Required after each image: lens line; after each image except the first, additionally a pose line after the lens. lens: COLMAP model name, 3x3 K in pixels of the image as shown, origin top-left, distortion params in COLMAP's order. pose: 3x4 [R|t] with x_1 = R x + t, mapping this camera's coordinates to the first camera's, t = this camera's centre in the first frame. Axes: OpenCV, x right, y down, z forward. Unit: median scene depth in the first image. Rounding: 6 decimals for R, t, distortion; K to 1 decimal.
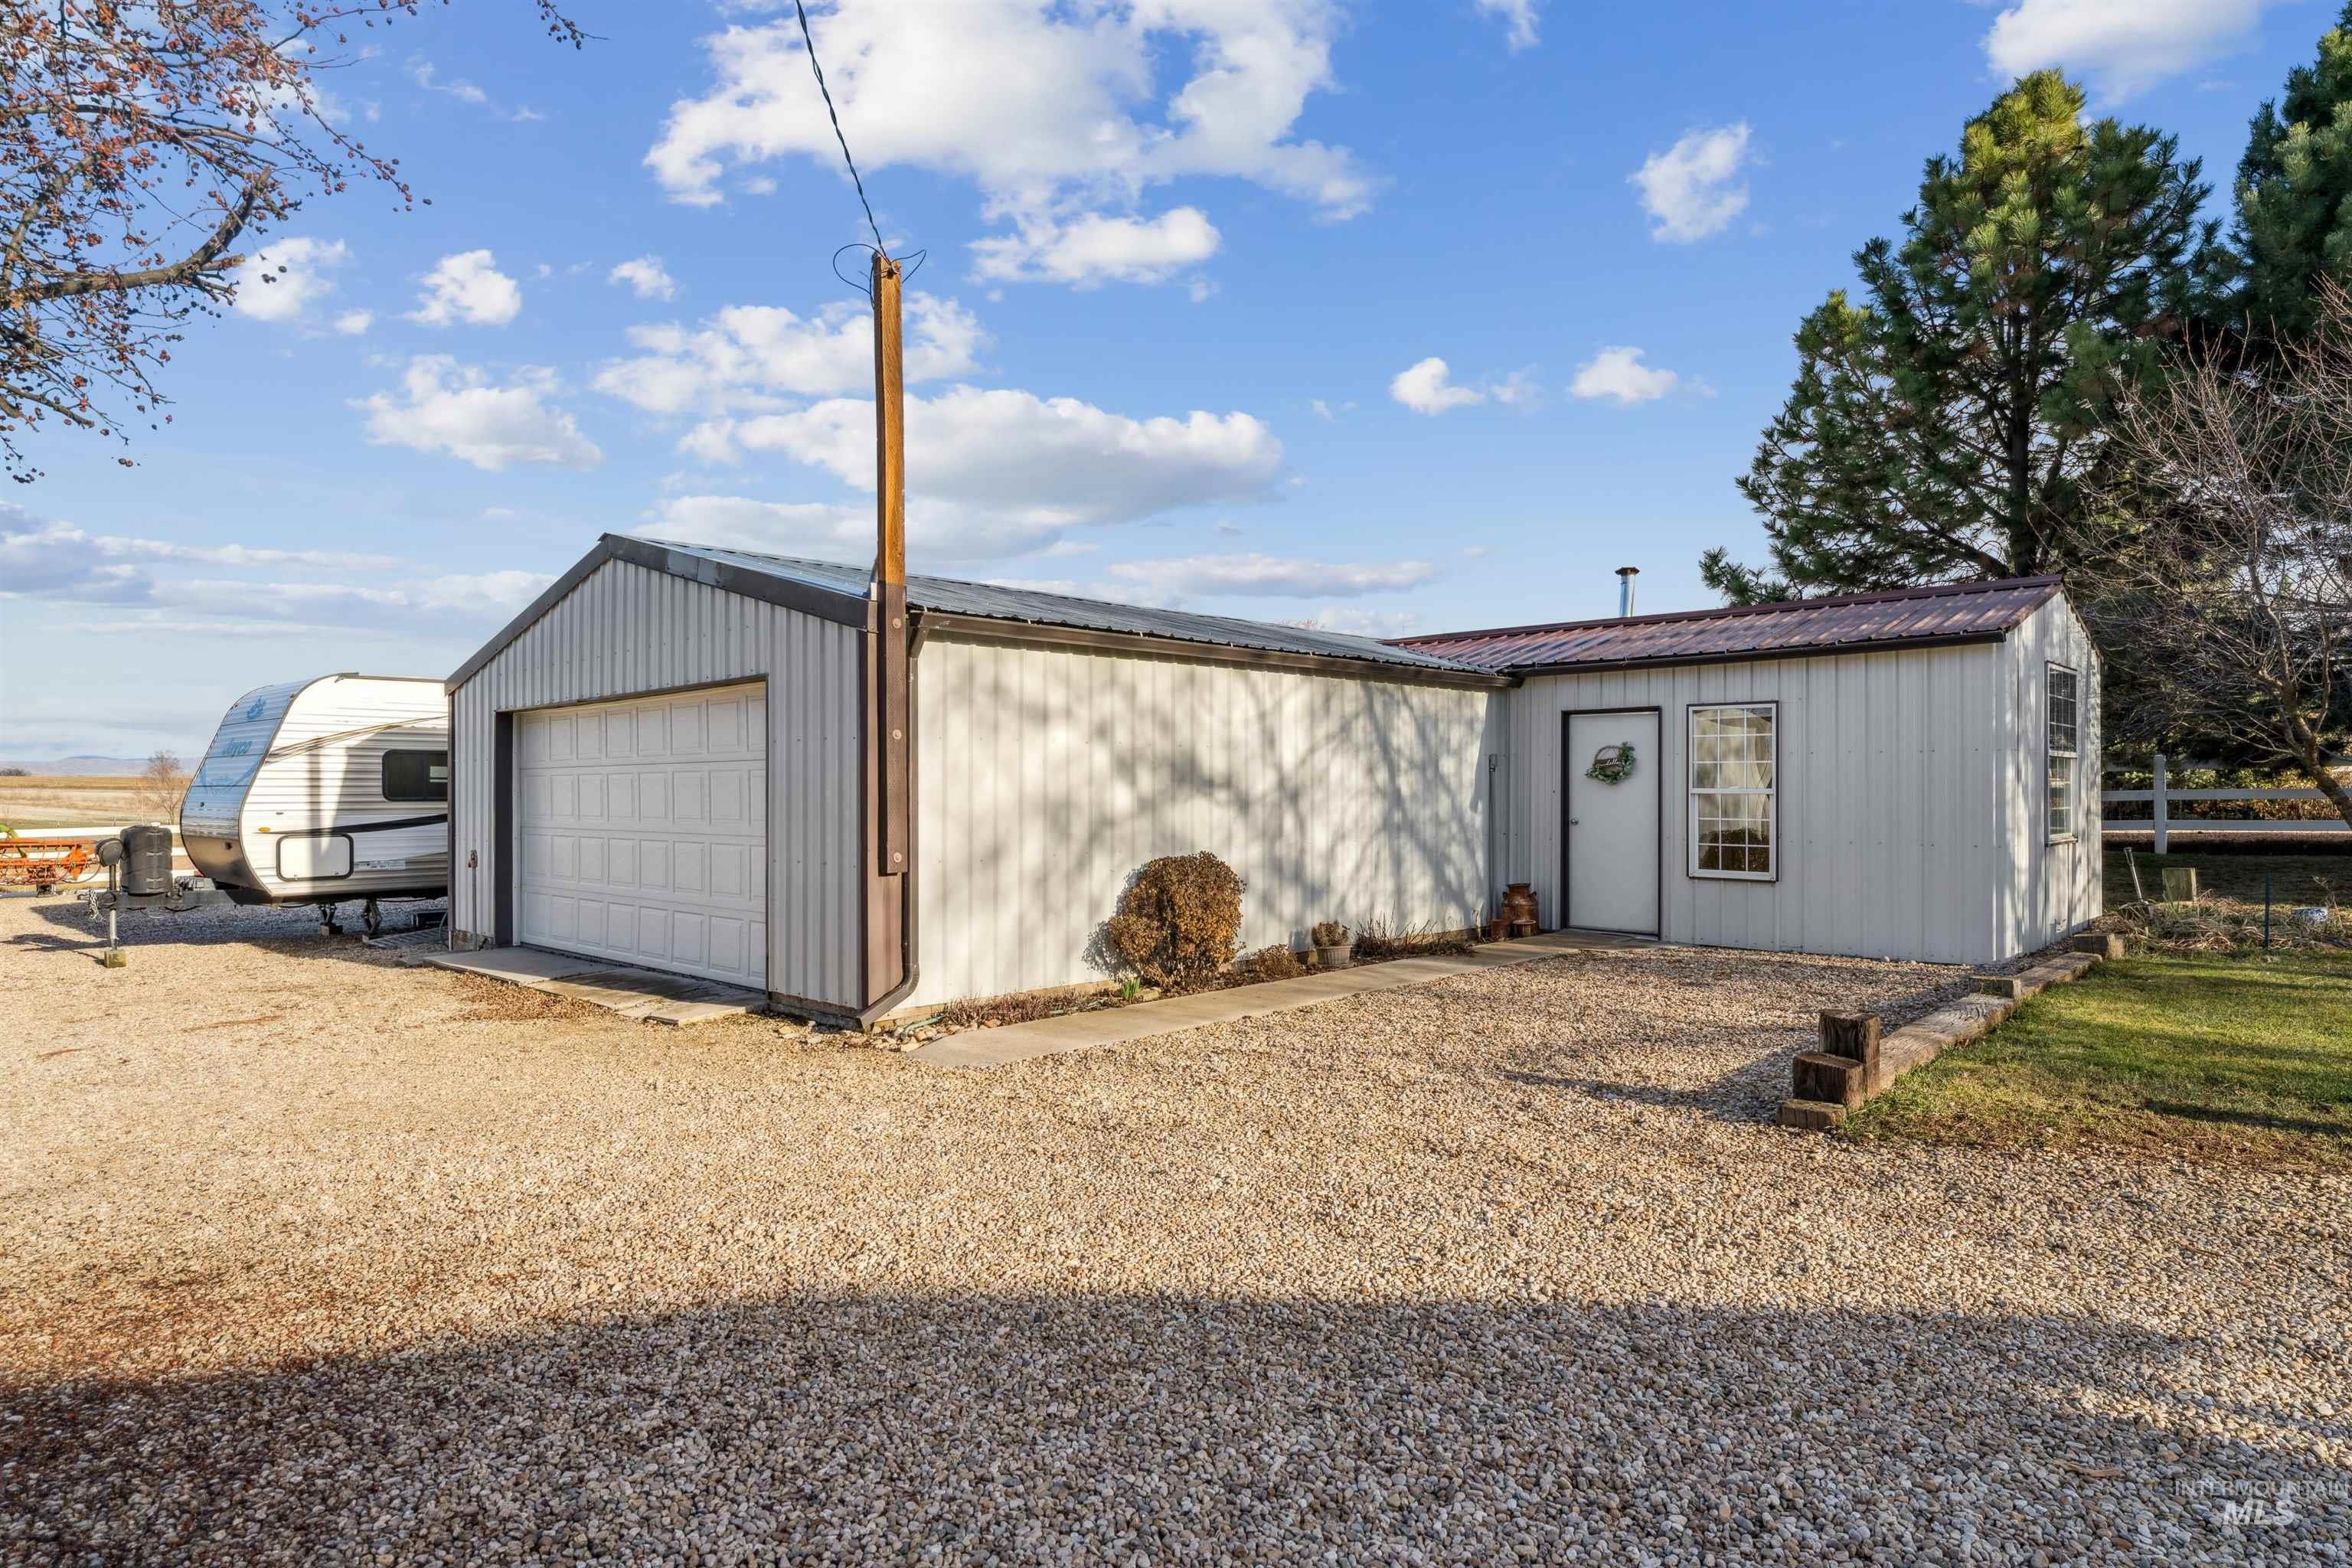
lens RADIAL K [[1349.6, 0, 1177.2], [0, 1349.6, 778.2], [0, 0, 1]] dist [0.002473, 0.000676]
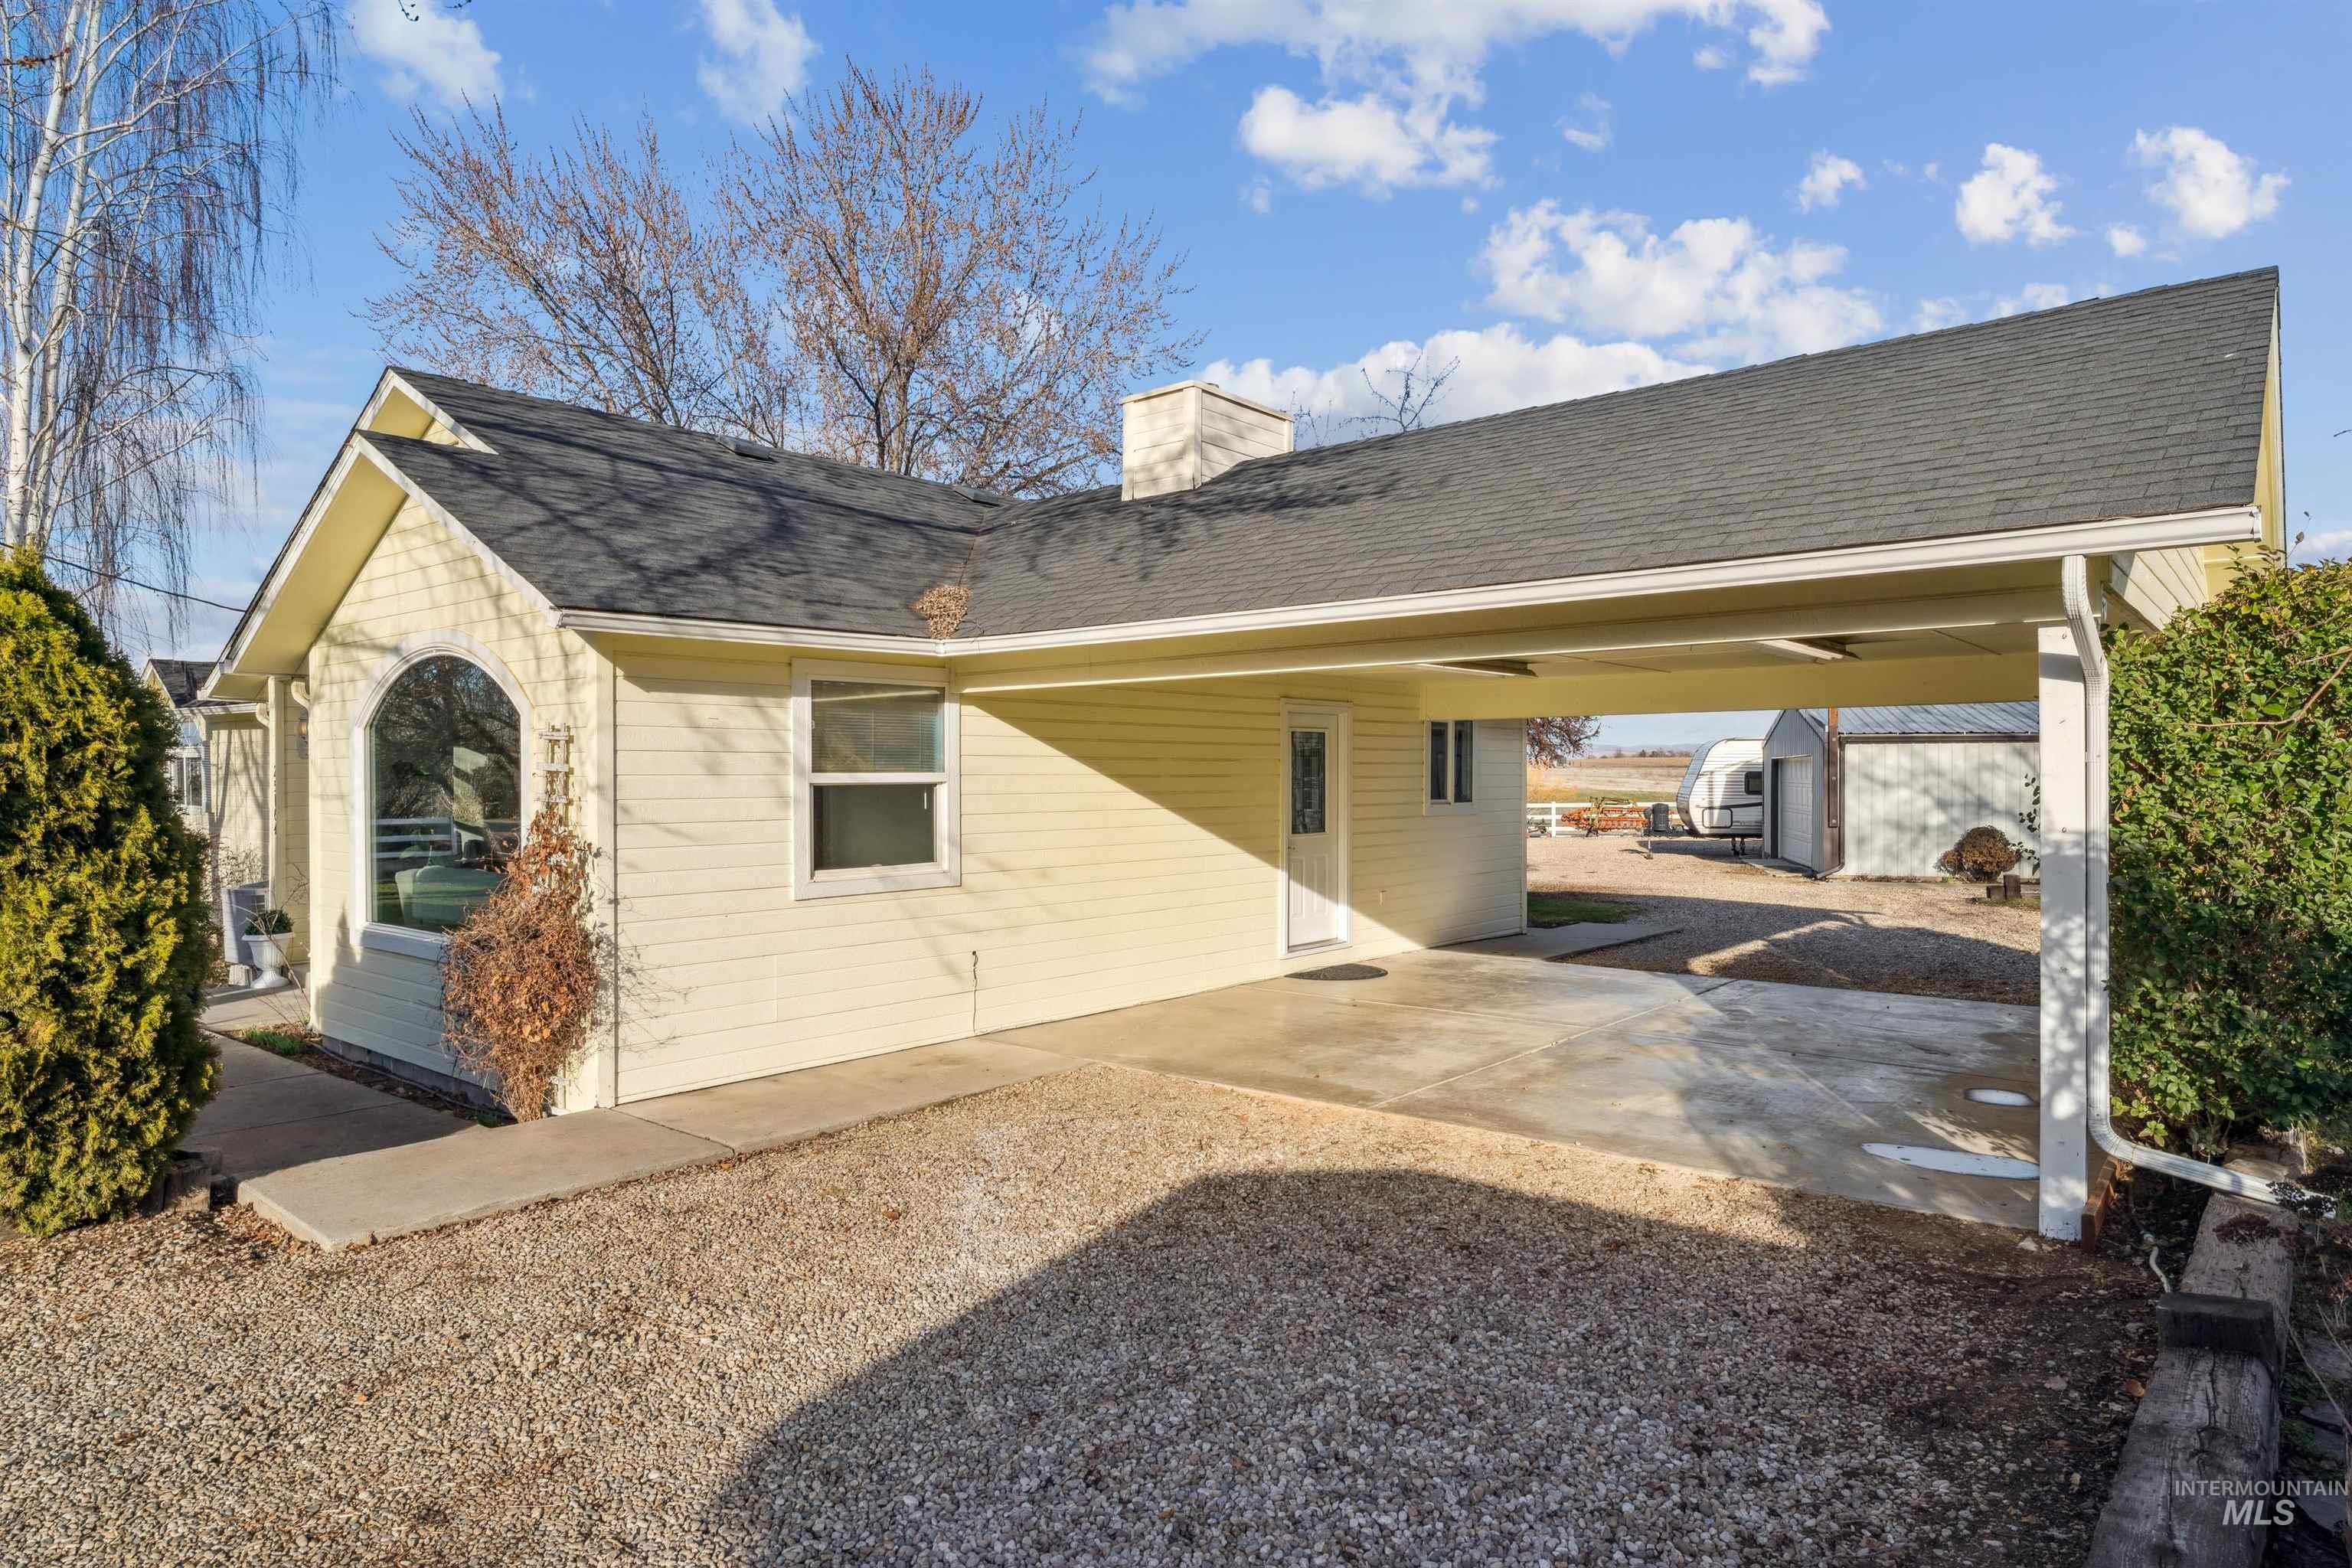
lens RADIAL K [[1349.6, 0, 1176.2], [0, 1349.6, 774.8], [0, 0, 1]] dist [0.002473, 0.000676]
pose [[0.487175, 0.007862, -0.873269, 0.986245], [0.001458, 0.999951, 0.009816, -0.042782], [0.873303, -0.006056, 0.487140, -0.996430]]
